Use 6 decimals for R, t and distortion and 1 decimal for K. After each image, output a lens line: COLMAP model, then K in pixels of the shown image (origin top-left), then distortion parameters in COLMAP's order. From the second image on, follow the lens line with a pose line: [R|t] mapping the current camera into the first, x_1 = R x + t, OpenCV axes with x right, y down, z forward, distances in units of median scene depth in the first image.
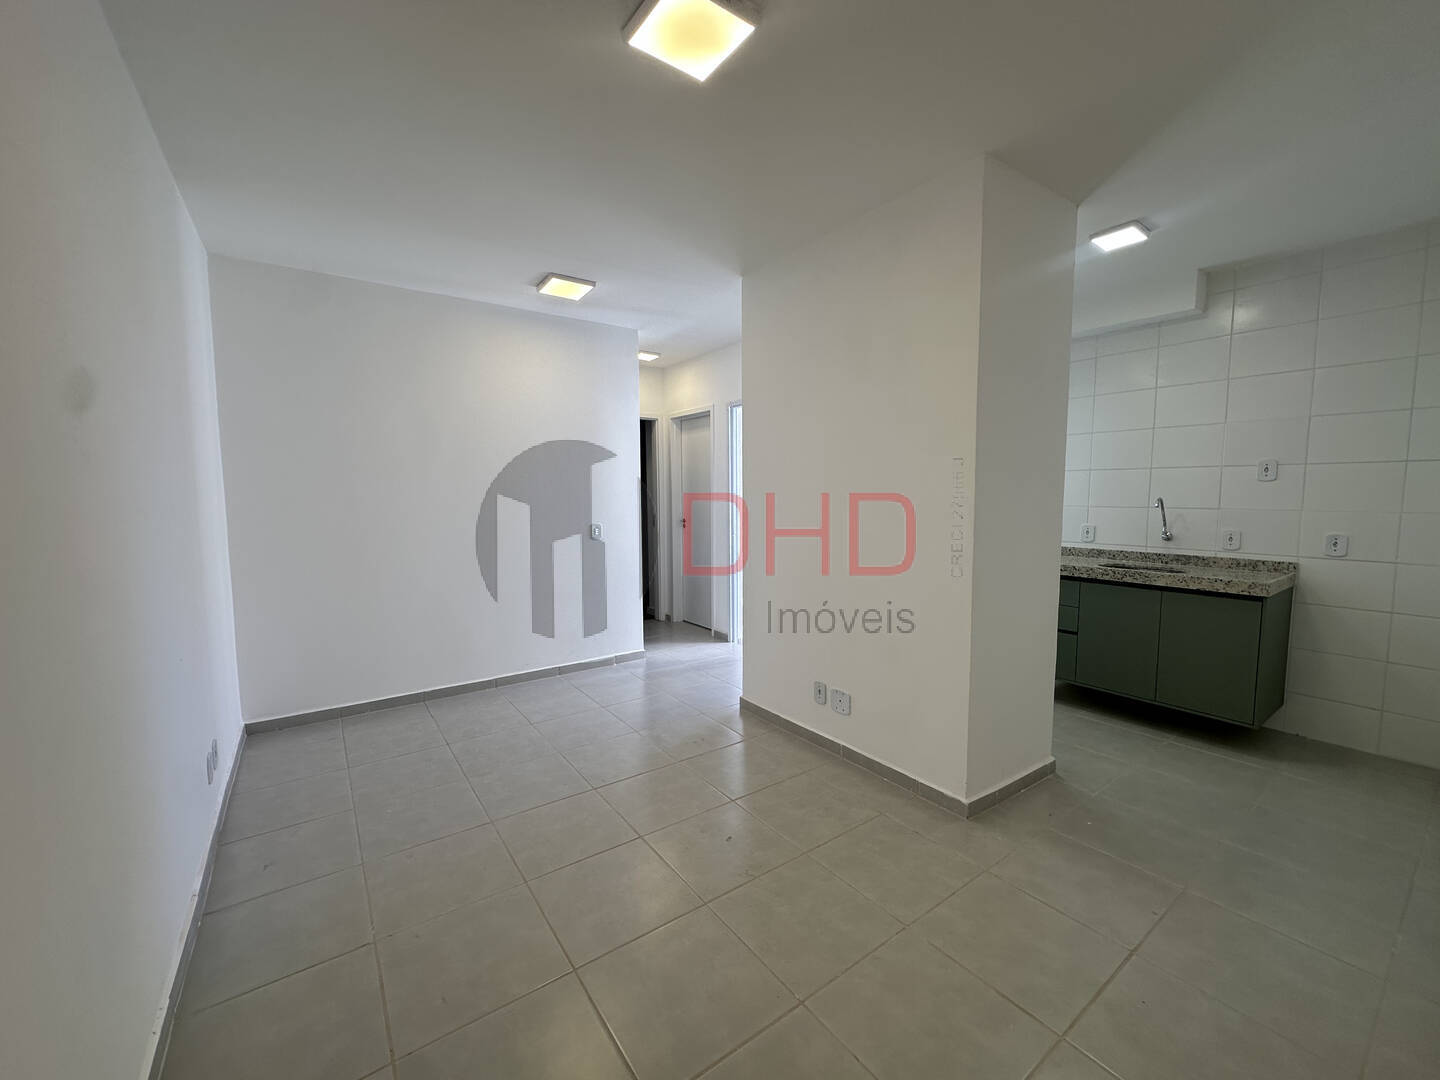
lens RADIAL K [[570.4, 0, 720.9], [0, 570.4, 540.1], [0, 0, 1]] dist [-0.007763, 0.000977]
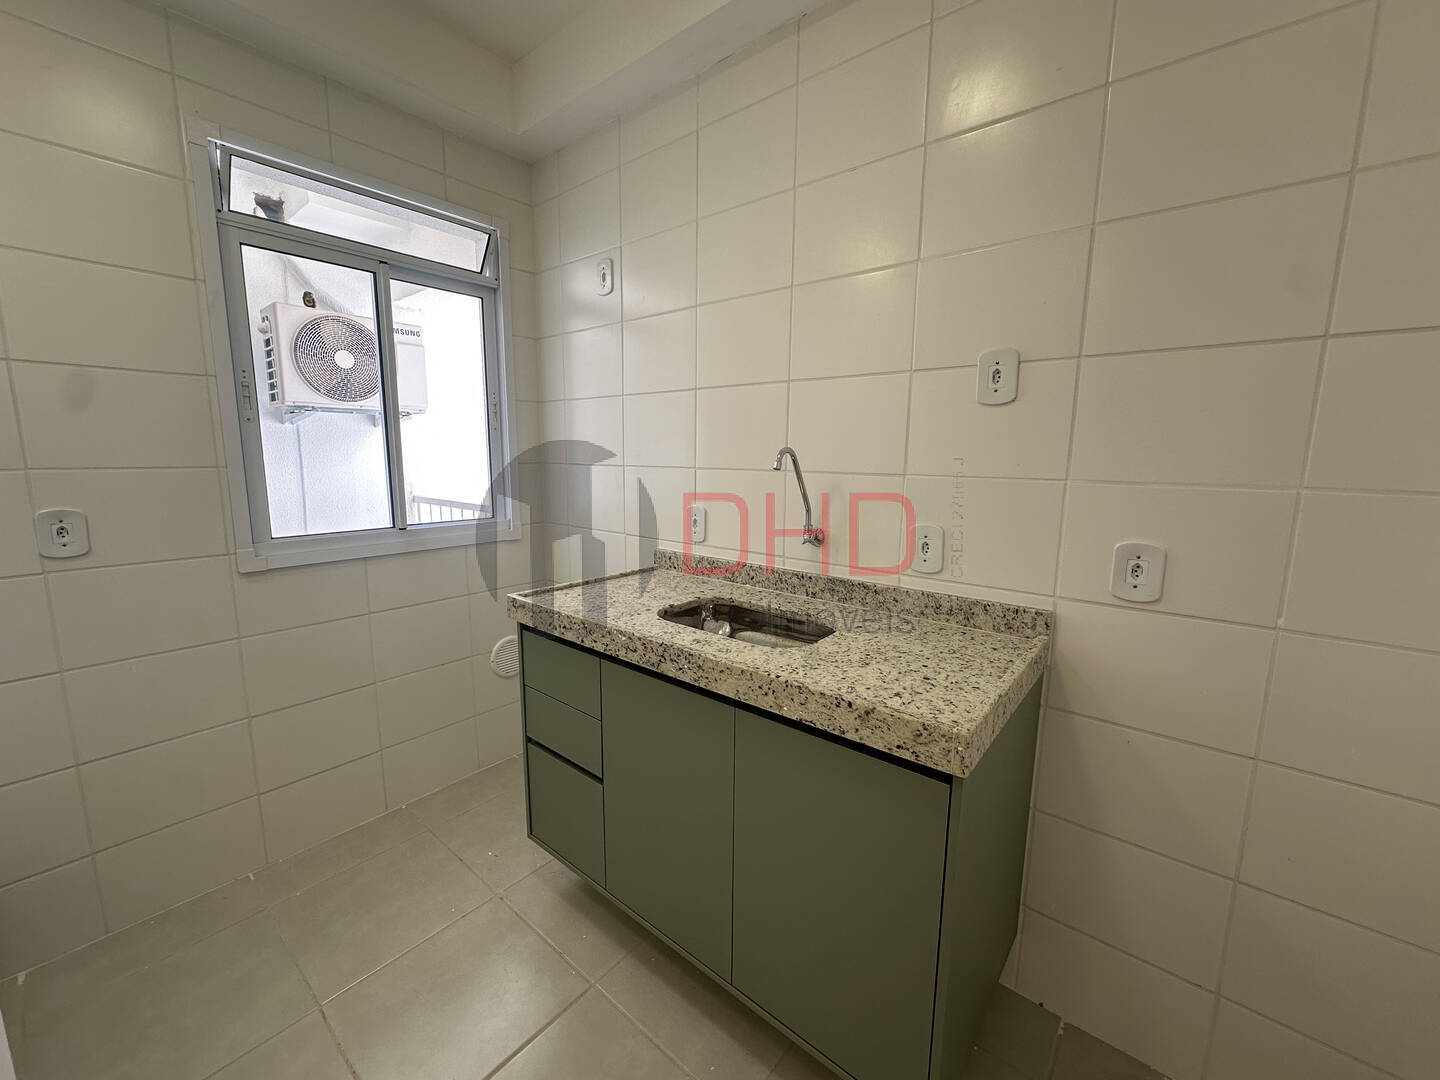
lens RADIAL K [[570.4, 0, 719.8], [0, 570.4, 538.1], [0, 0, 1]] dist [-0.007763, 0.000977]
pose [[0.968705, -0.025619, 0.246889, 0.680833], [0.008924, 0.997611, 0.068505, -0.040618], [-0.248054, -0.064158, 0.966619, 0.663074]]
